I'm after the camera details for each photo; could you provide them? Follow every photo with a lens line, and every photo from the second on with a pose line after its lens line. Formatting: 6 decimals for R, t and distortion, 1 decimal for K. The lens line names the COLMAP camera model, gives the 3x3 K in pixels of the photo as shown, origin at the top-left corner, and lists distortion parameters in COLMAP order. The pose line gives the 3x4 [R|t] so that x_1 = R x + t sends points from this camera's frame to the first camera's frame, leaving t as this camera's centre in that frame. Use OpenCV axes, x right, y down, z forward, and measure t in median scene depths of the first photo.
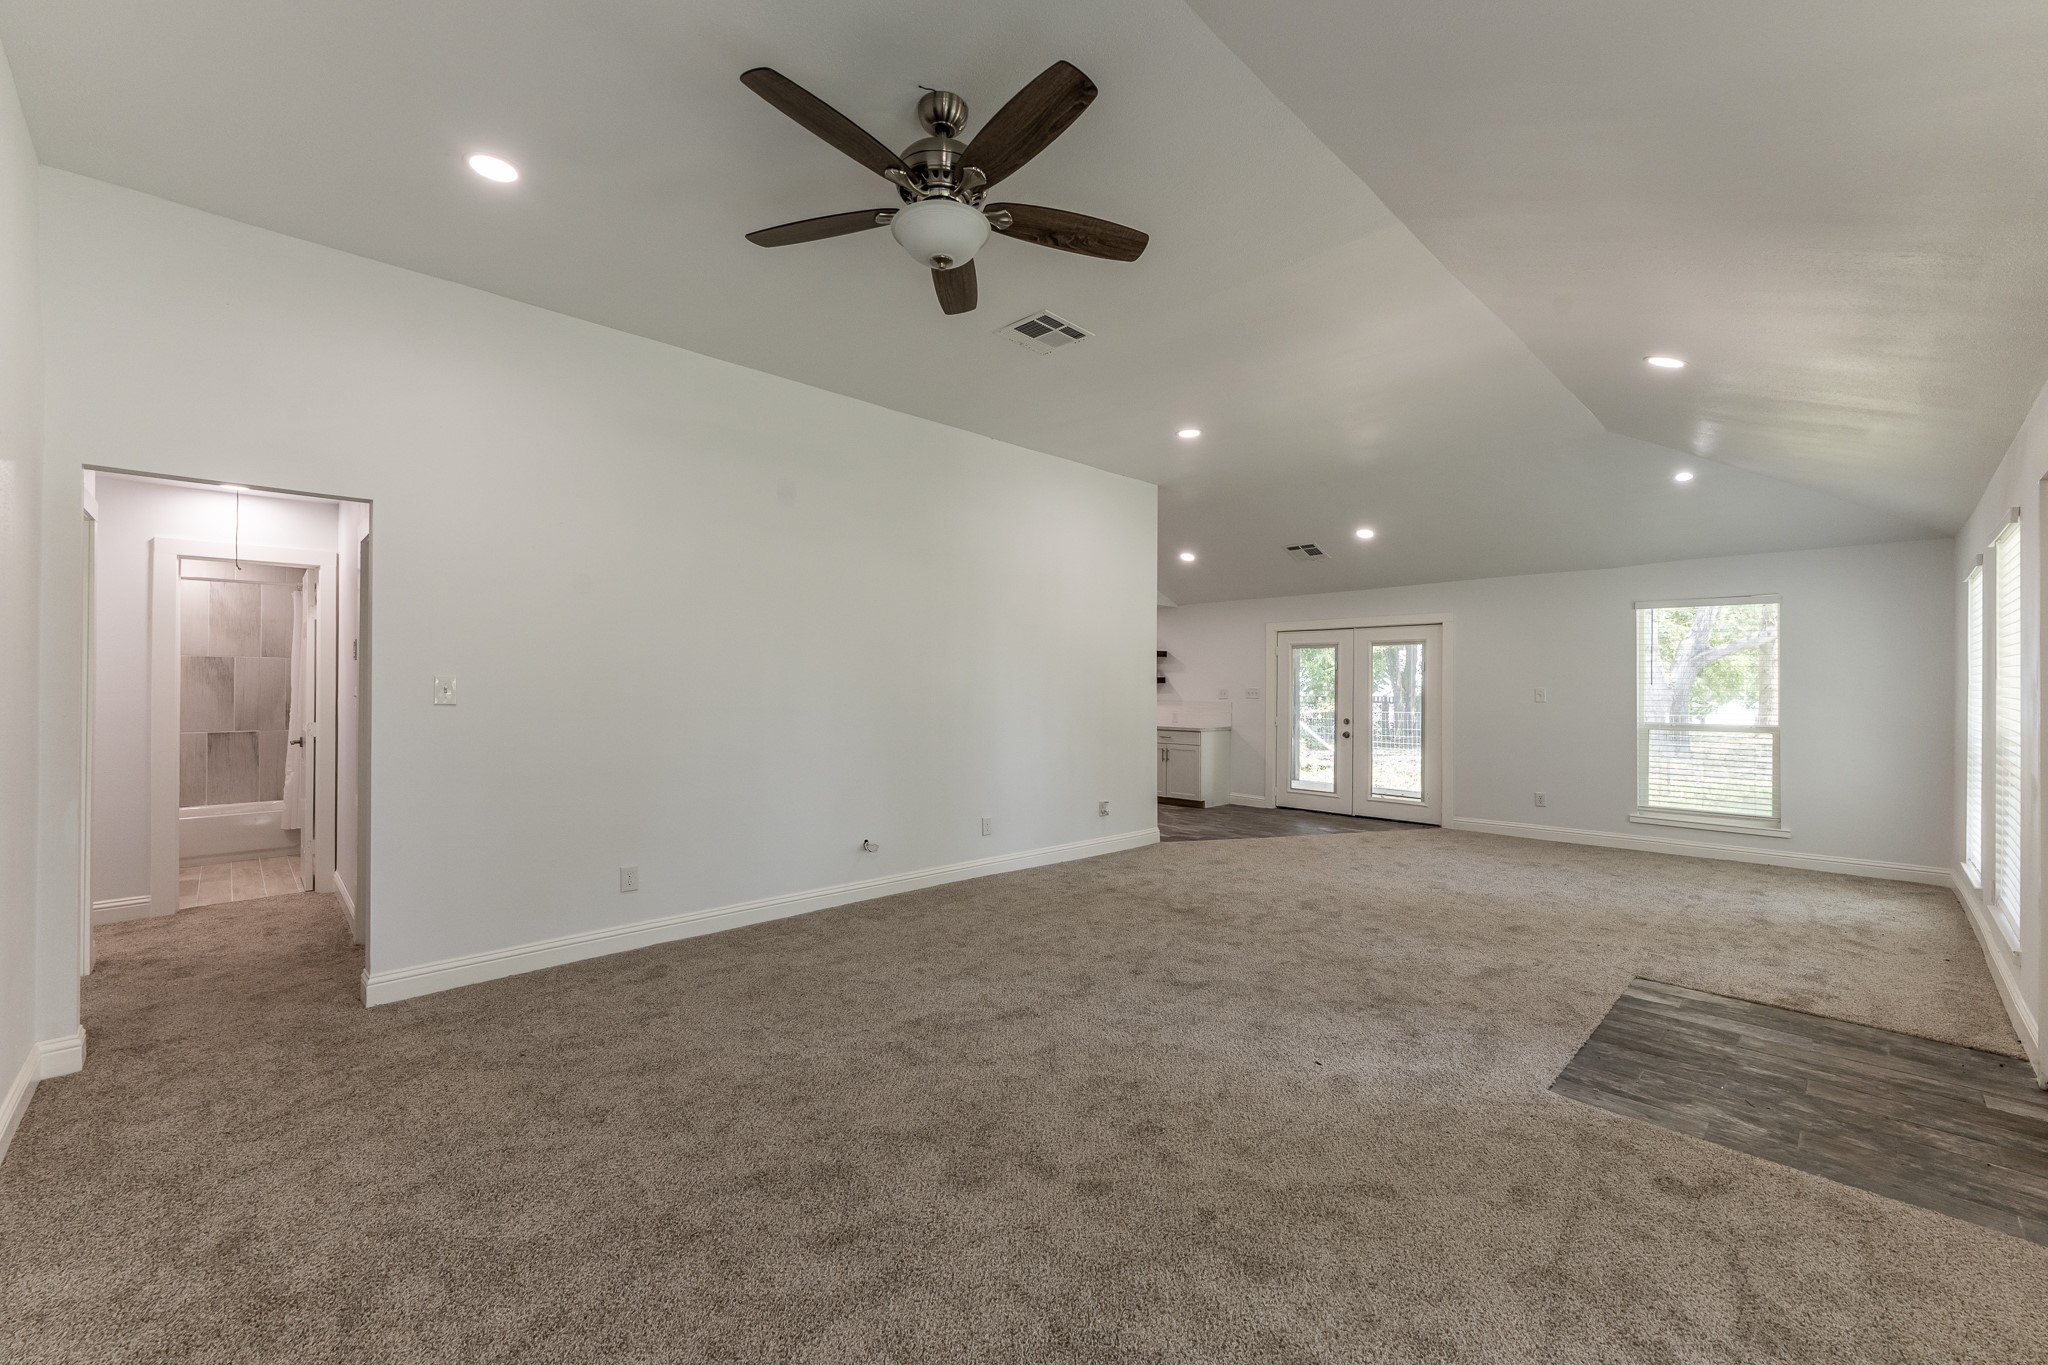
lens RADIAL K [[840.4, 0, 1026.2], [0, 840.4, 683.7], [0, 0, 1]] dist [0.000591, -0.000192]
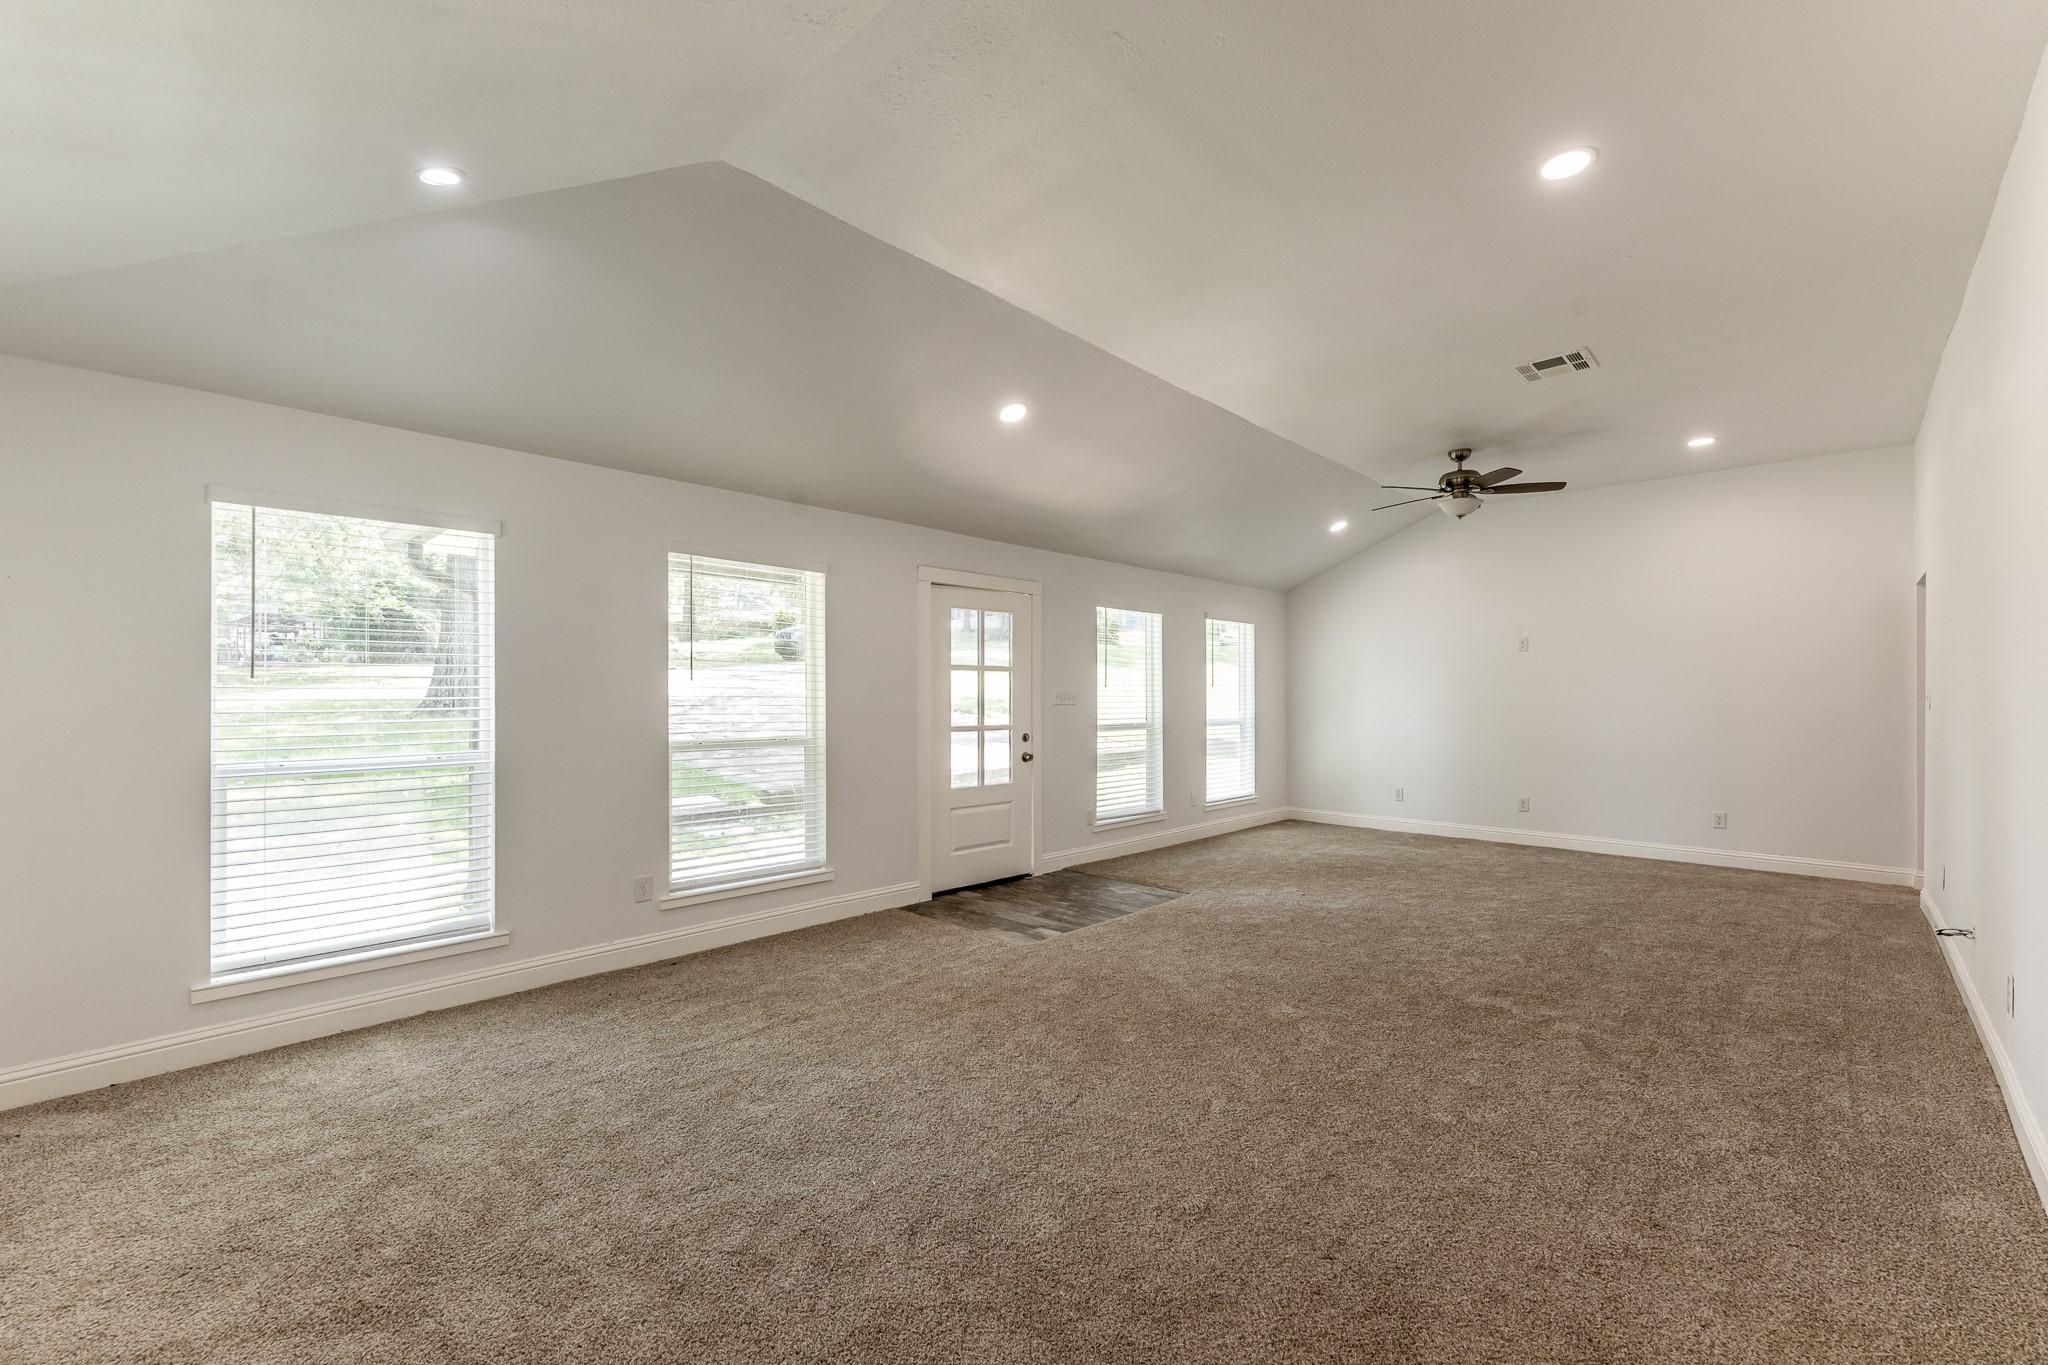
lens RADIAL K [[840.4, 0, 1039.3], [0, 840.4, 686.7], [0, 0, 1]] dist [0.000591, -0.000192]
pose [[-0.999608, -0.007738, -0.026907, 0.922794], [-0.007410, 0.999897, -0.012281, 0.011159], [0.027000, -0.012077, -0.999562, 2.678560]]
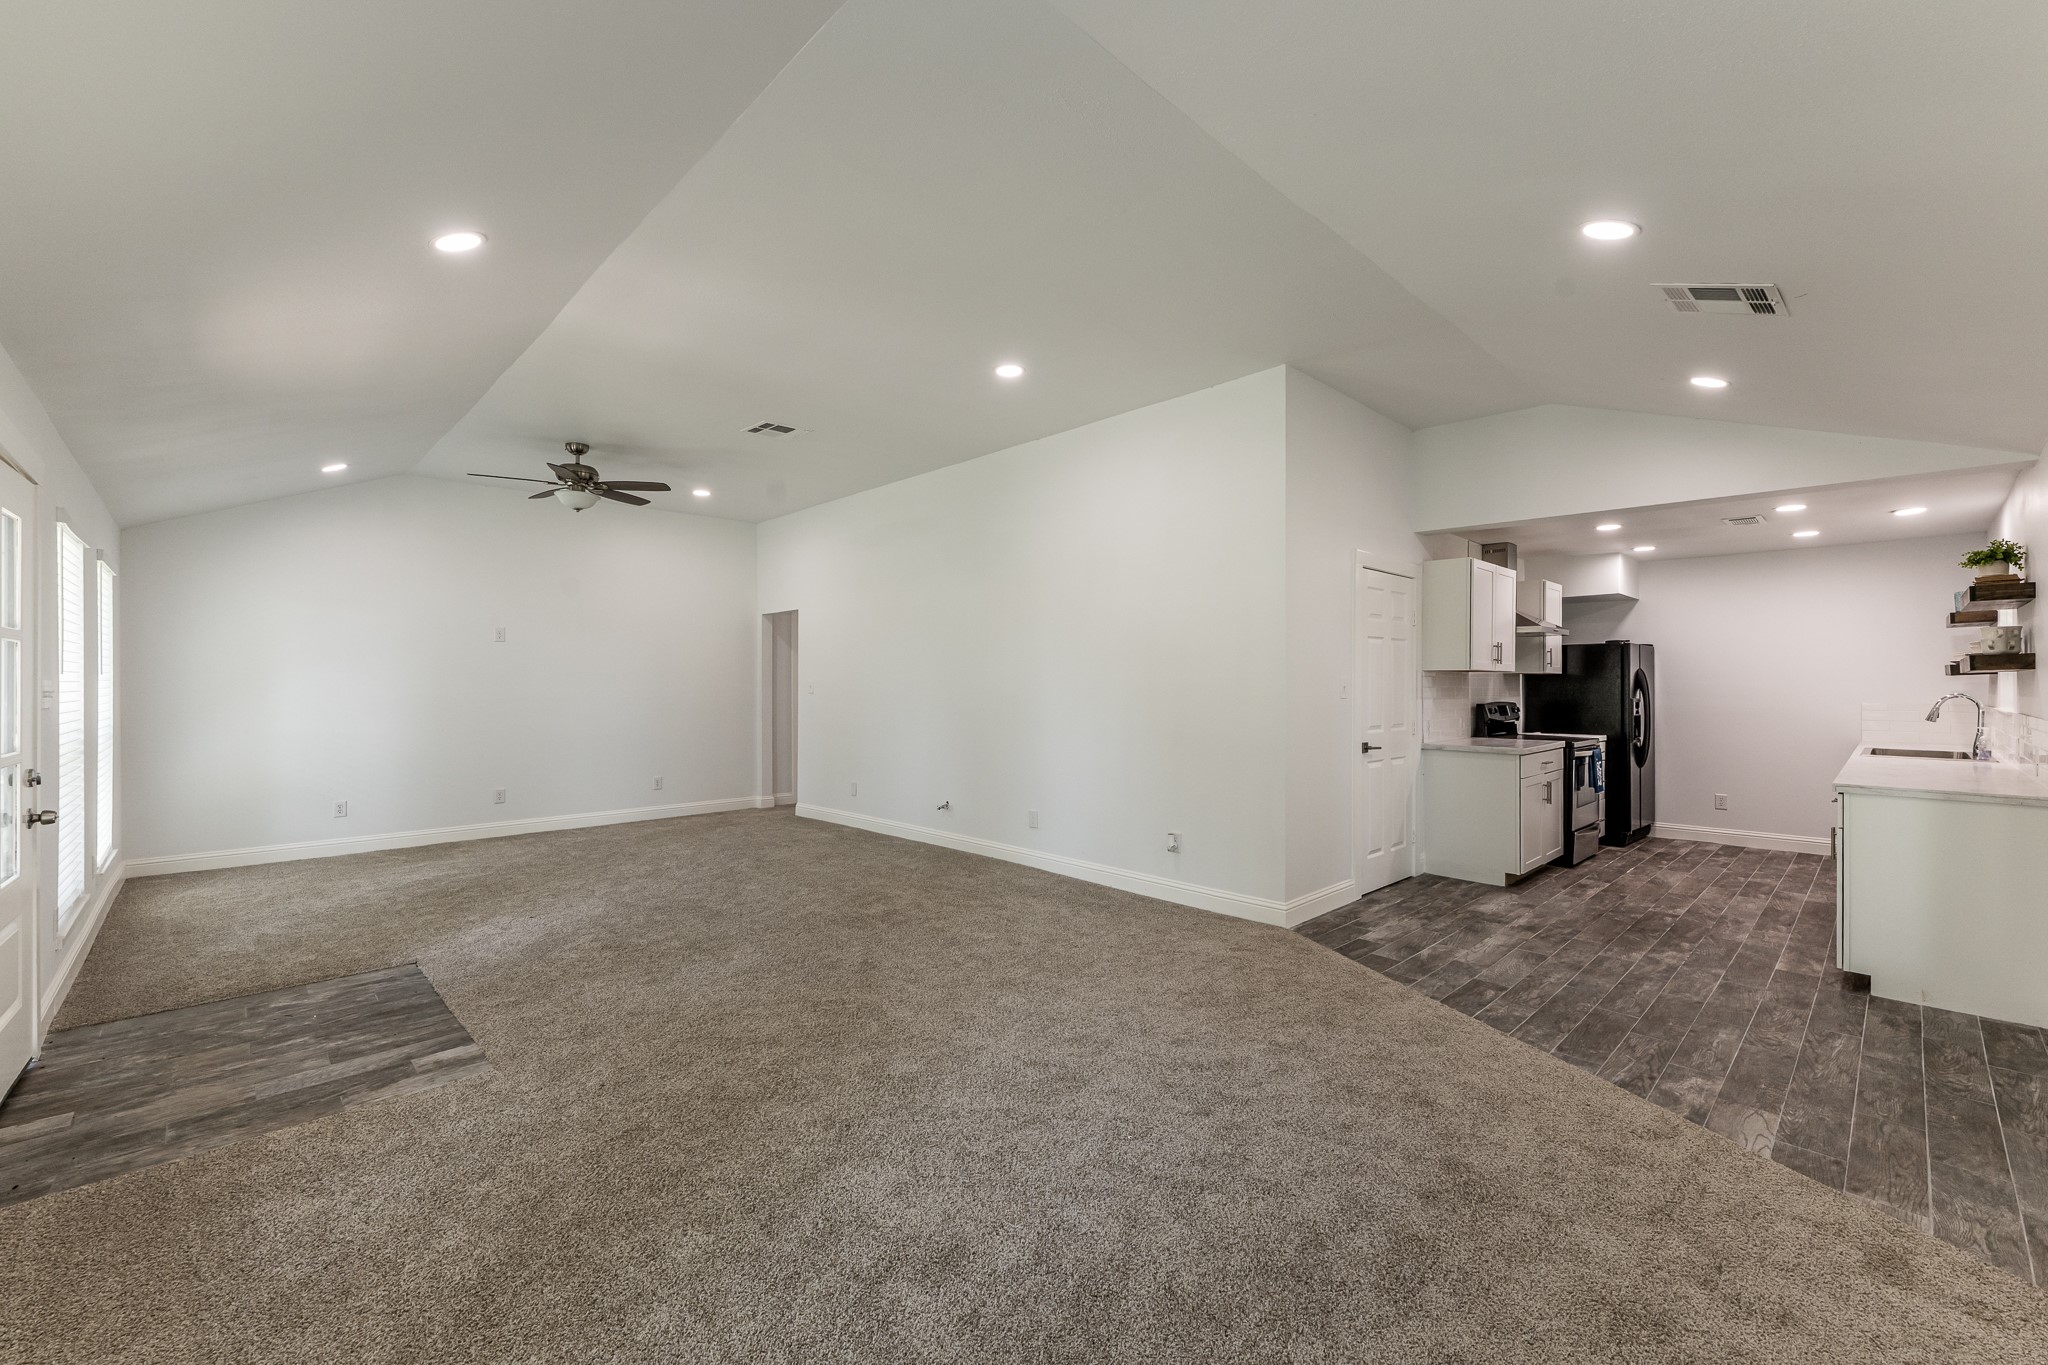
lens RADIAL K [[840.4, 0, 1031.6], [0, 840.4, 684.2], [0, 0, 1]] dist [0.000591, -0.000192]
pose [[-0.014755, -0.003663, -0.999884, 1.839484], [0.005784, 0.999976, -0.003749, 0.007788], [0.999874, -0.005838, -0.014734, 1.863131]]
